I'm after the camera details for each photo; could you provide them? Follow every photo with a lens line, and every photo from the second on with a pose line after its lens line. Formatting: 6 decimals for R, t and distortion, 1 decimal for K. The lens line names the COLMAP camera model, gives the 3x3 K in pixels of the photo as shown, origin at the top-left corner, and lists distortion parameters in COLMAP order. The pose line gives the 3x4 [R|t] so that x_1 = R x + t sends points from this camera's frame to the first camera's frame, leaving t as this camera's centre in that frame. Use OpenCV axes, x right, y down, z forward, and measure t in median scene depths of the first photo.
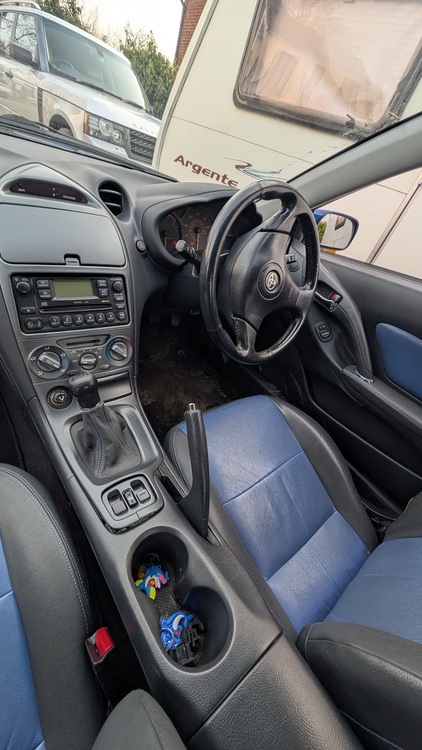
lens RADIAL K [[280.9, 0, 209.0], [0, 280.9, 378.7], [0, 0, 1]] dist [-0.002697, -0.000506]
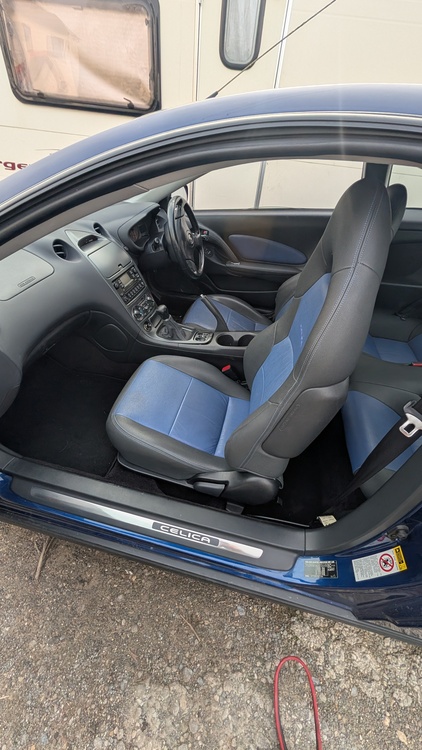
lens RADIAL K [[280.9, 0, 209.6], [0, 280.9, 375.6], [0, 0, 1]] dist [-0.002697, -0.000506]
pose [[0.756476, -0.566023, 0.327663, -0.348881], [0.506061, 0.823945, 0.254984, 0.023327], [-0.414303, -0.027072, 0.909737, -0.387616]]
